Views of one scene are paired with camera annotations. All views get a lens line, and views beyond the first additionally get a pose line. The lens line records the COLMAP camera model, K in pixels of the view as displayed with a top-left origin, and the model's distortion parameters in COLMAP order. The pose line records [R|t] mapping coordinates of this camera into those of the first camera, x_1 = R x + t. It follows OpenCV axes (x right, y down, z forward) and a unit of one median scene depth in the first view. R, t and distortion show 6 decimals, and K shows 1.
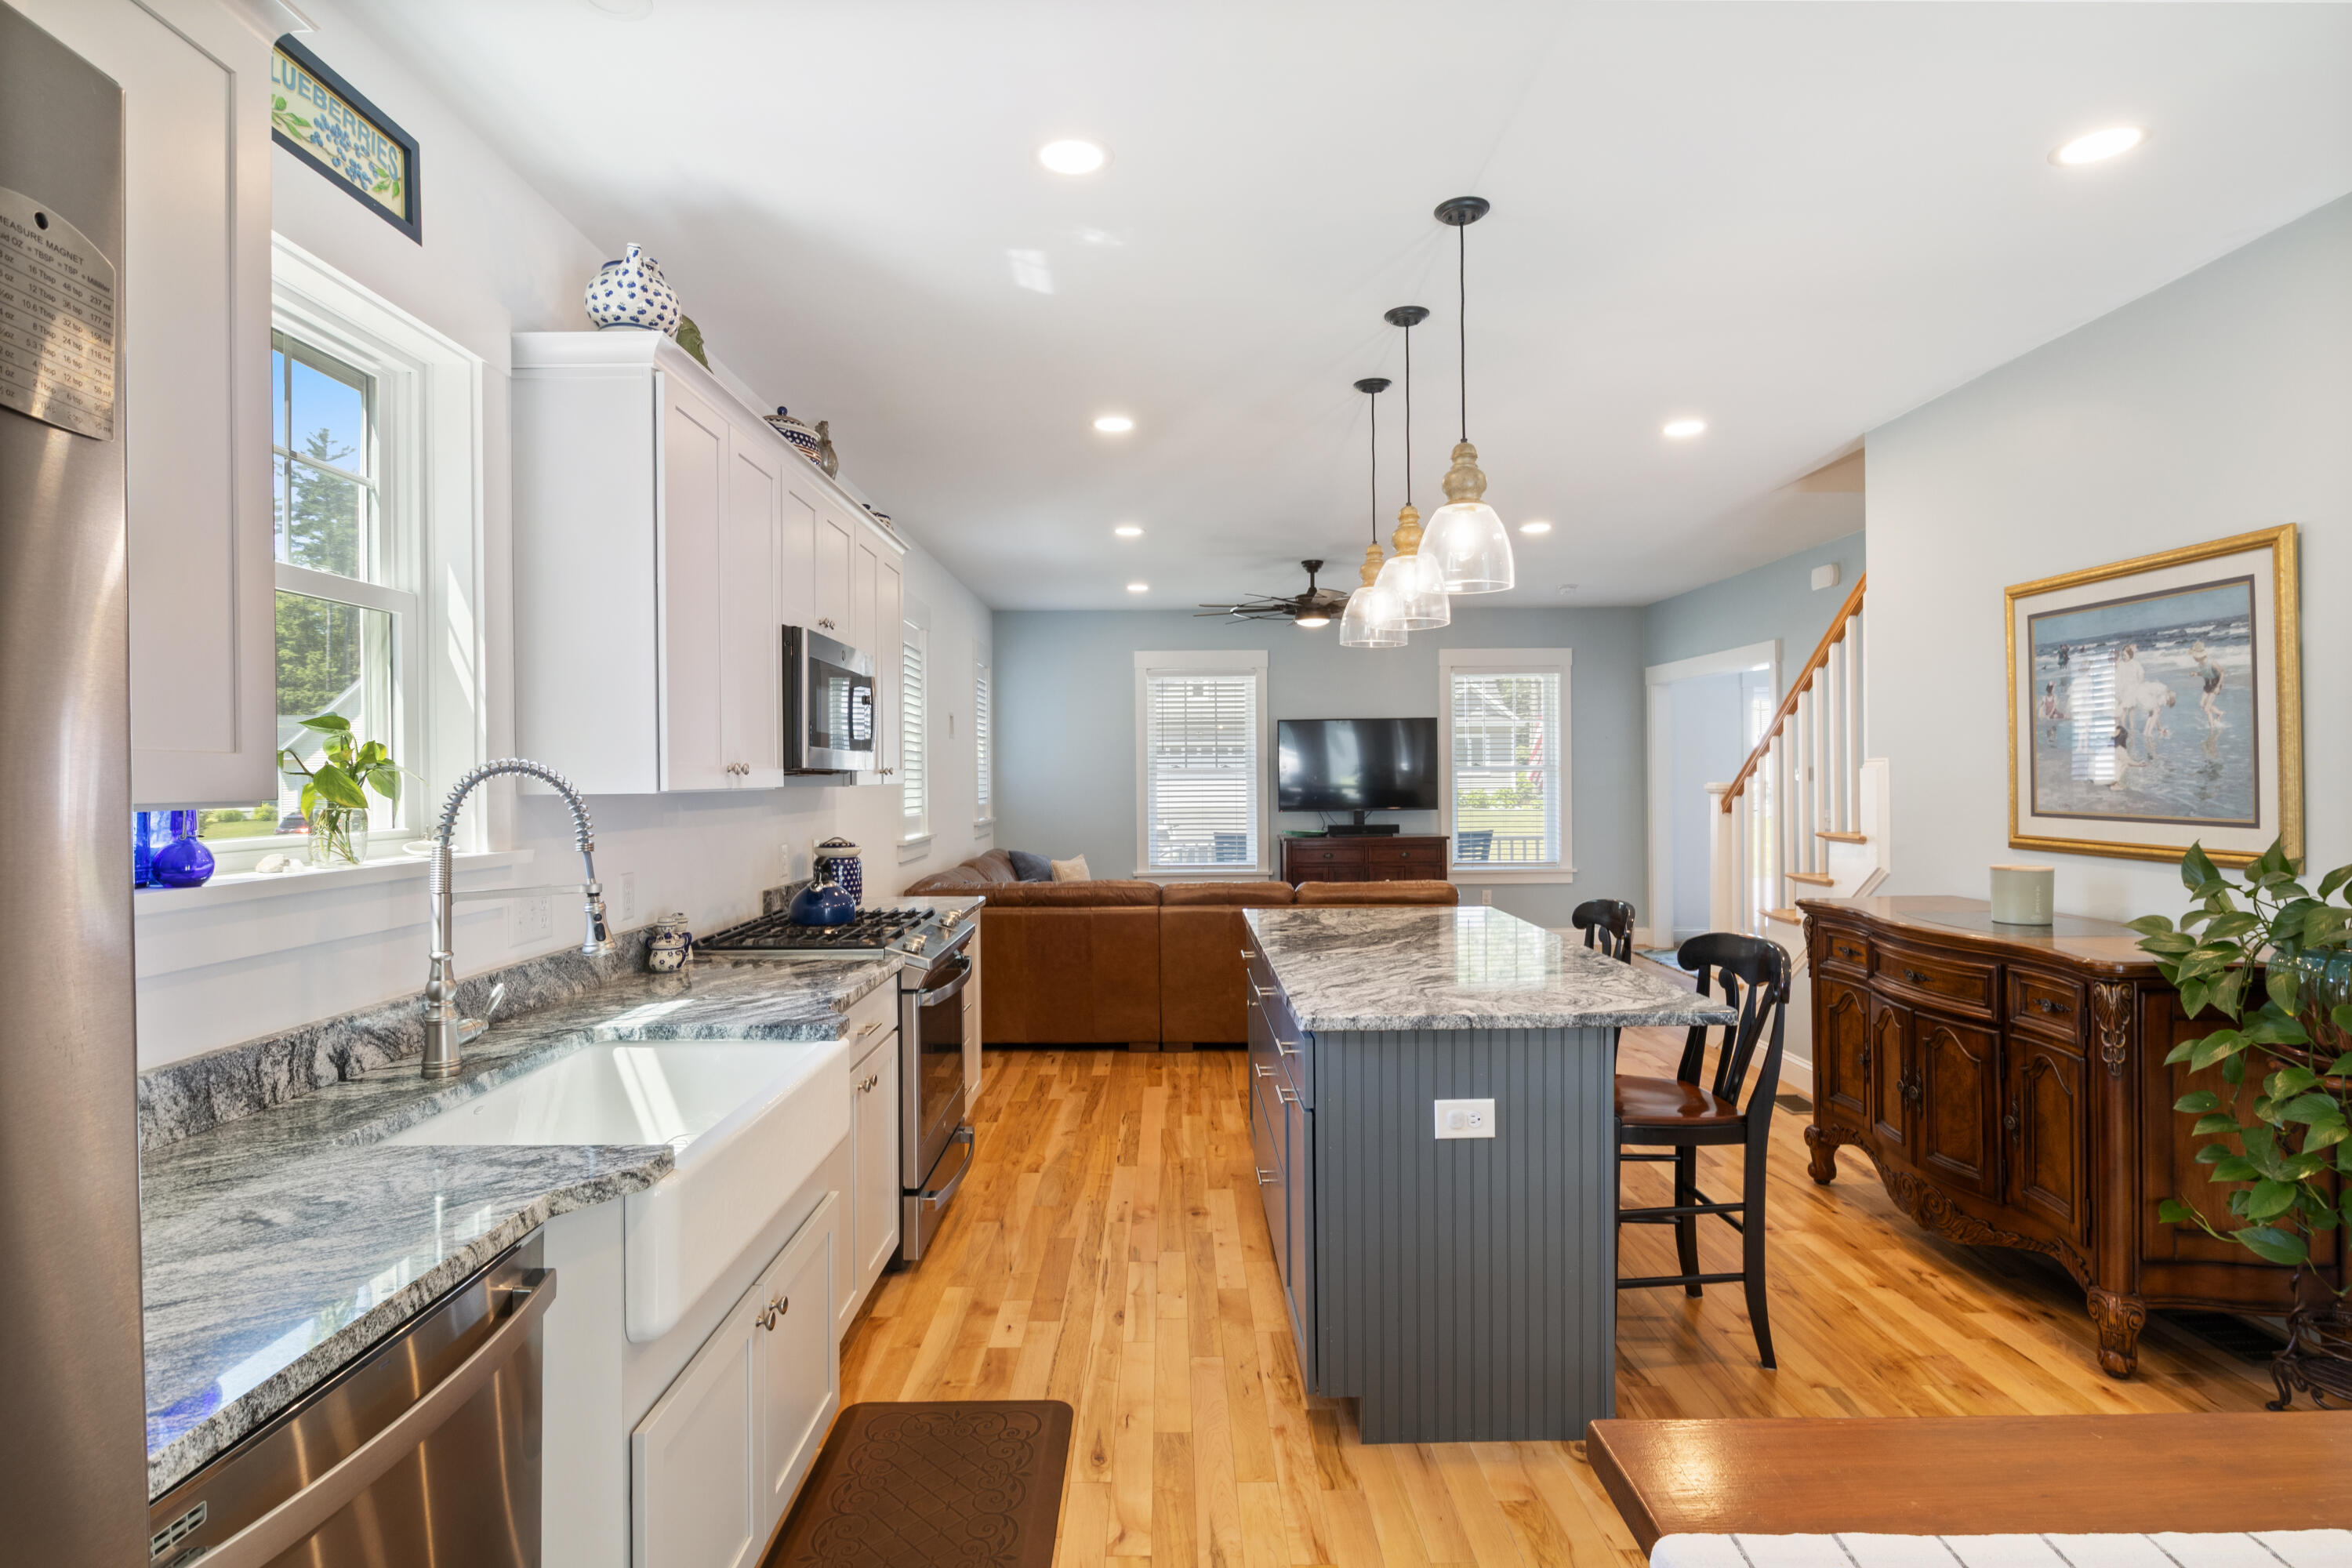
lens RADIAL K [[1172.6, 0, 1167.1], [0, 1172.6, 776.2], [0, 0, 1]] dist [-0.007561, -0.000844]
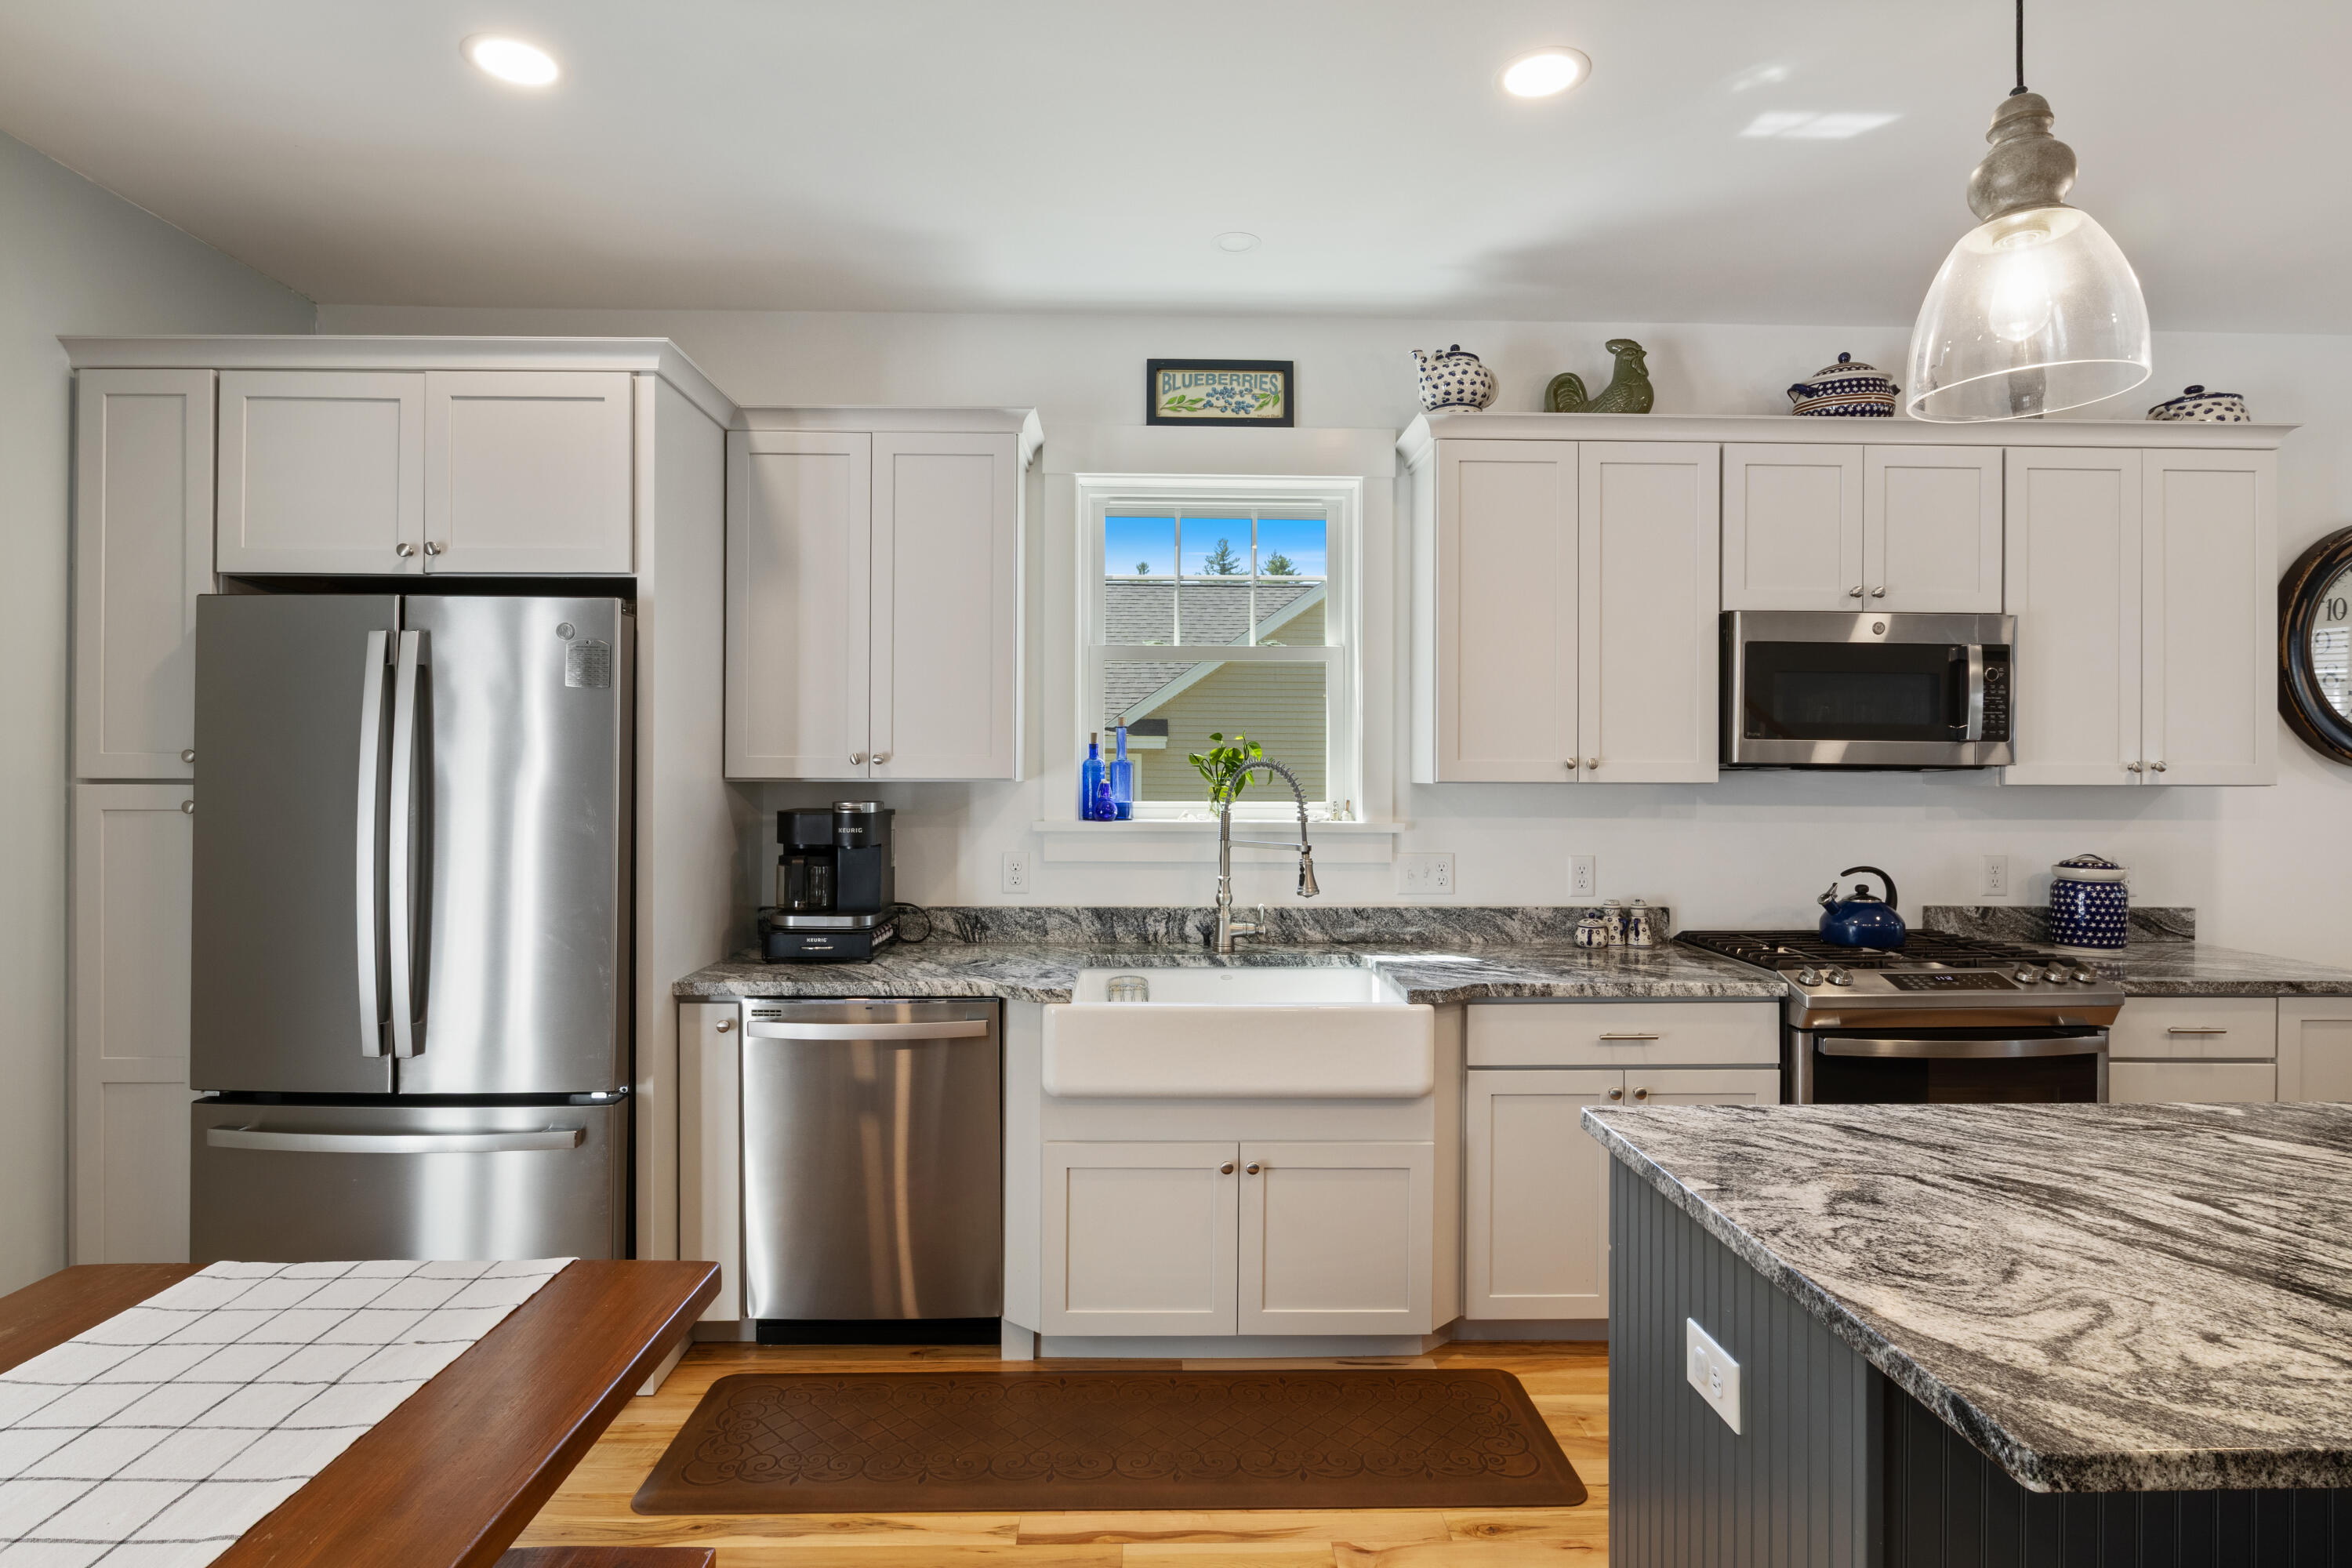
lens RADIAL K [[1183.8, 0, 1171.6], [0, 1183.8, 770.6], [0, 0, 1]] dist [-0.005164, -0.000447]
pose [[0.019371, 0.007141, -0.999787, 0.737692], [-0.005294, 0.999961, 0.007040, -0.005782], [0.999798, 0.005157, 0.019408, 0.640050]]
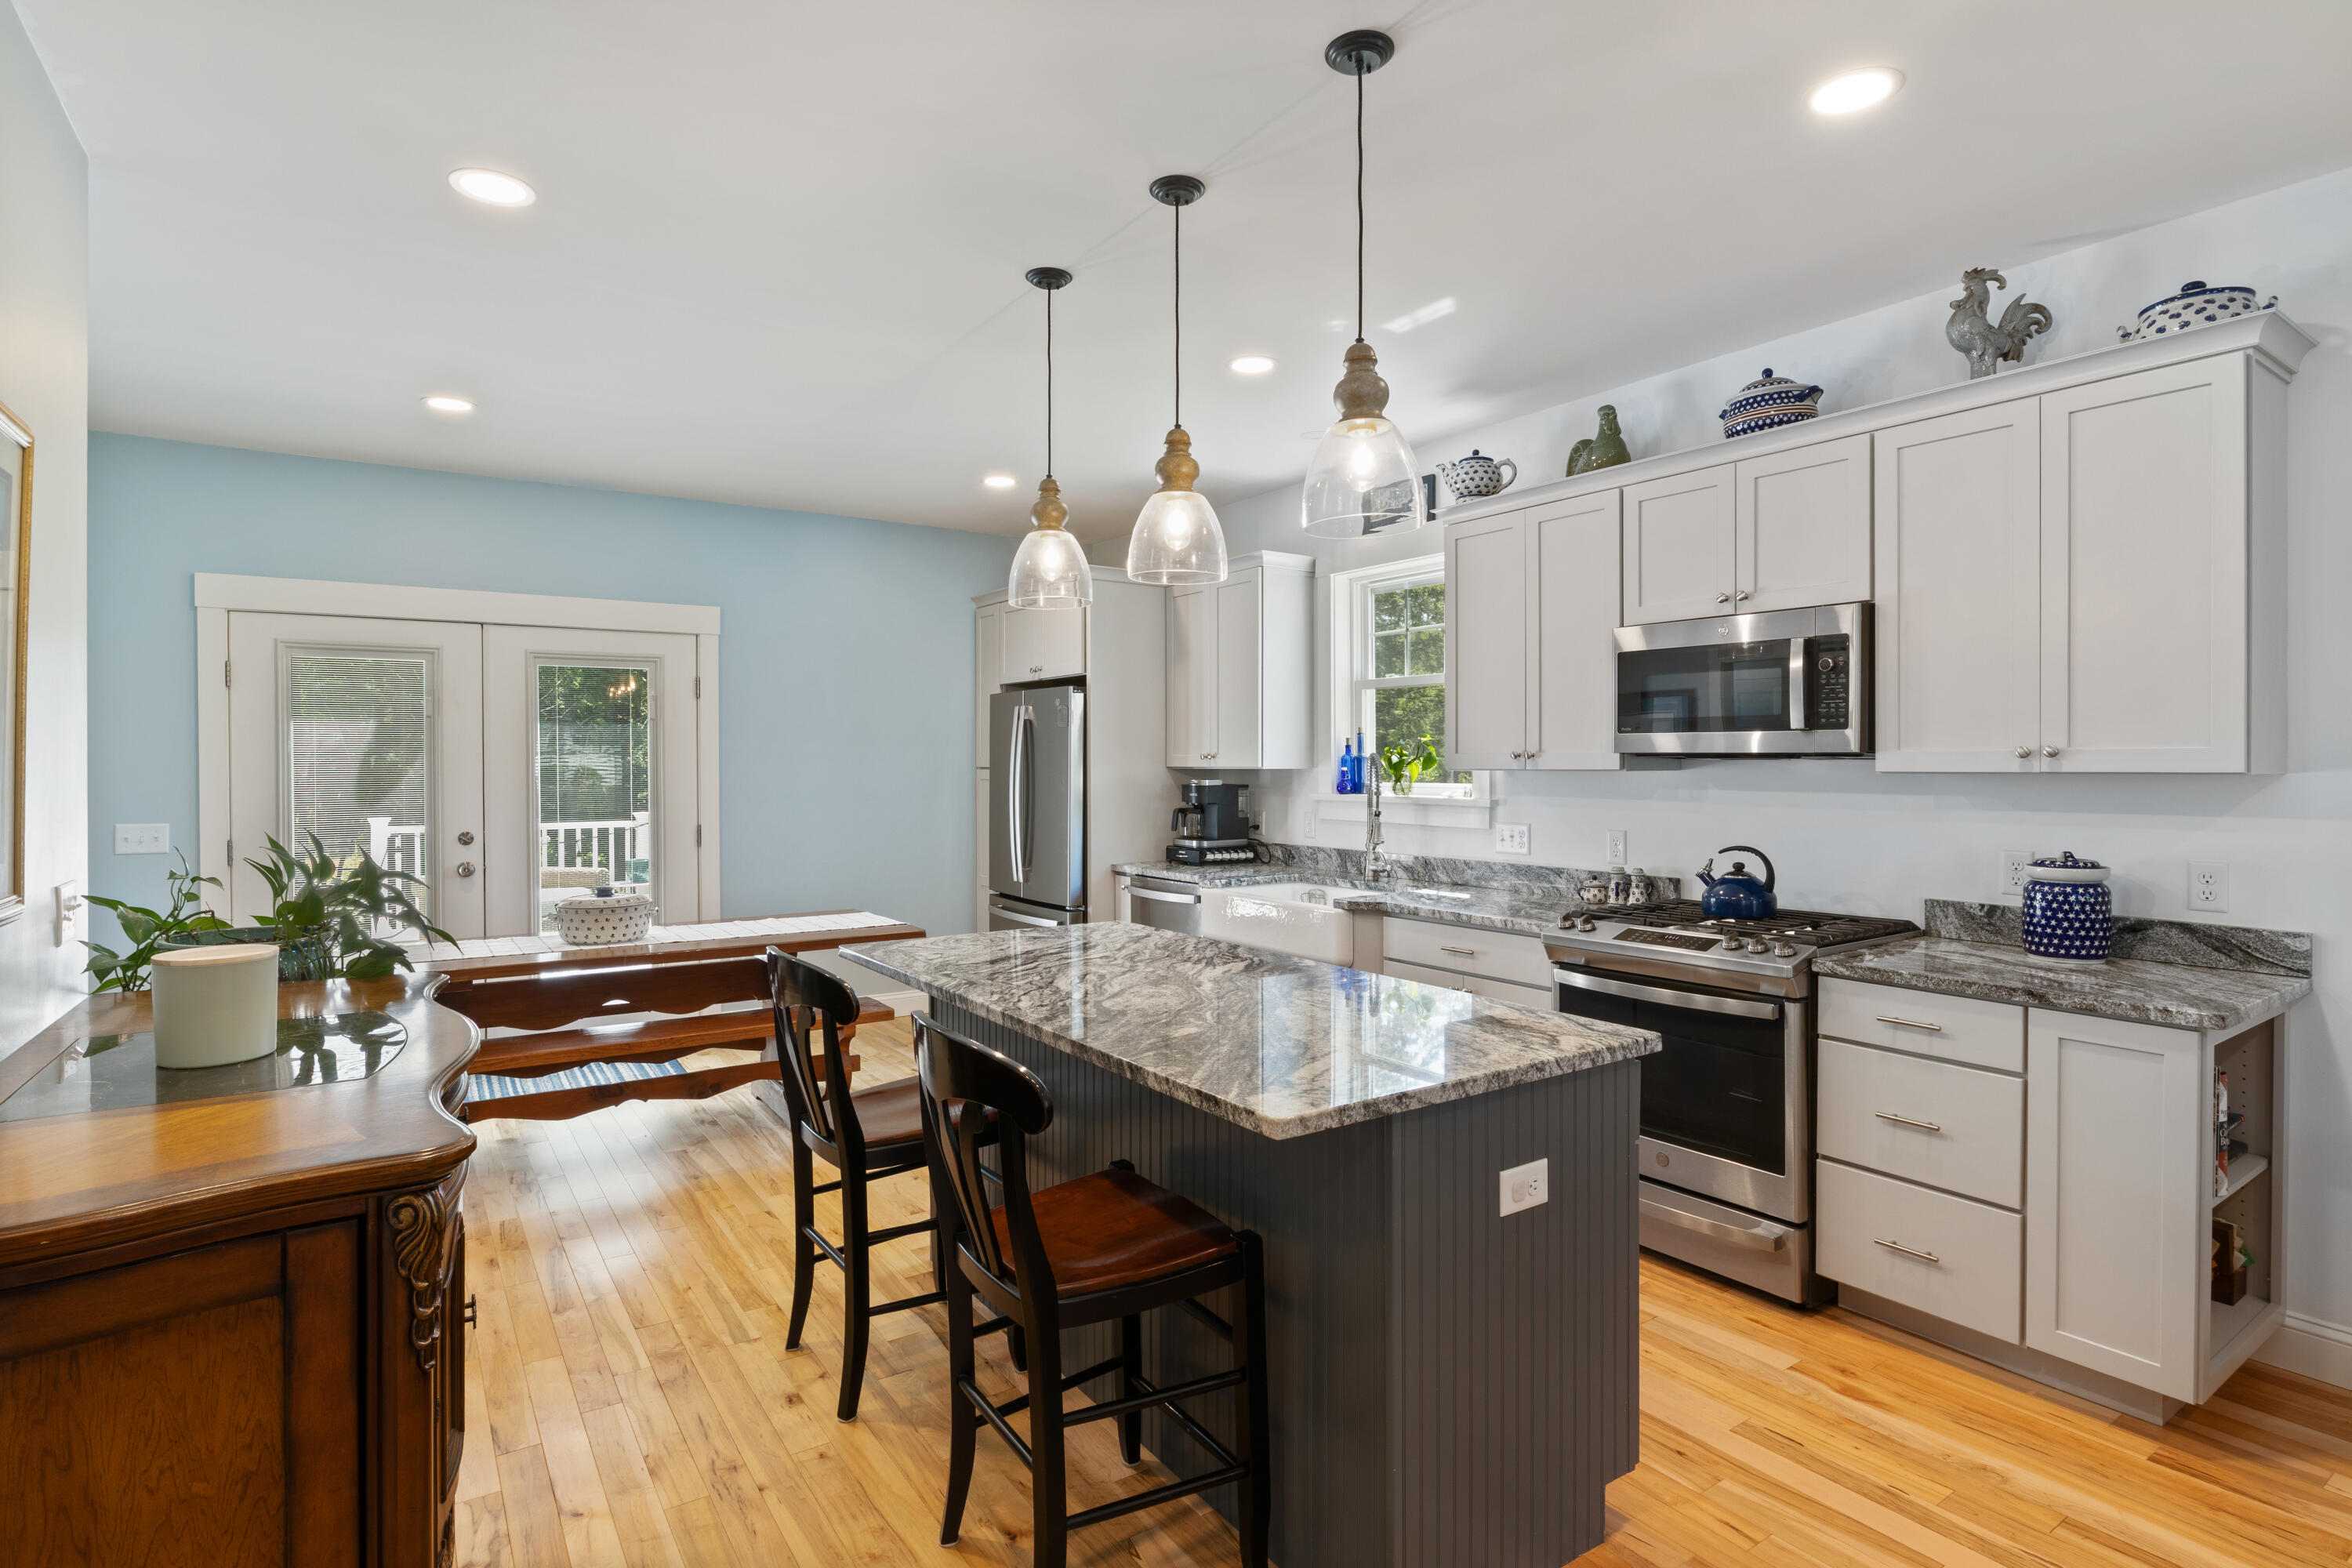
lens RADIAL K [[1172.6, 0, 1167.1], [0, 1172.6, 776.2], [0, 0, 1]] dist [-0.007561, -0.000844]
pose [[-0.830897, 0.015938, -0.556197, 0.805197], [0.007414, 0.999818, 0.017575, -0.009423], [0.556376, 0.010479, -0.830864, 2.026518]]
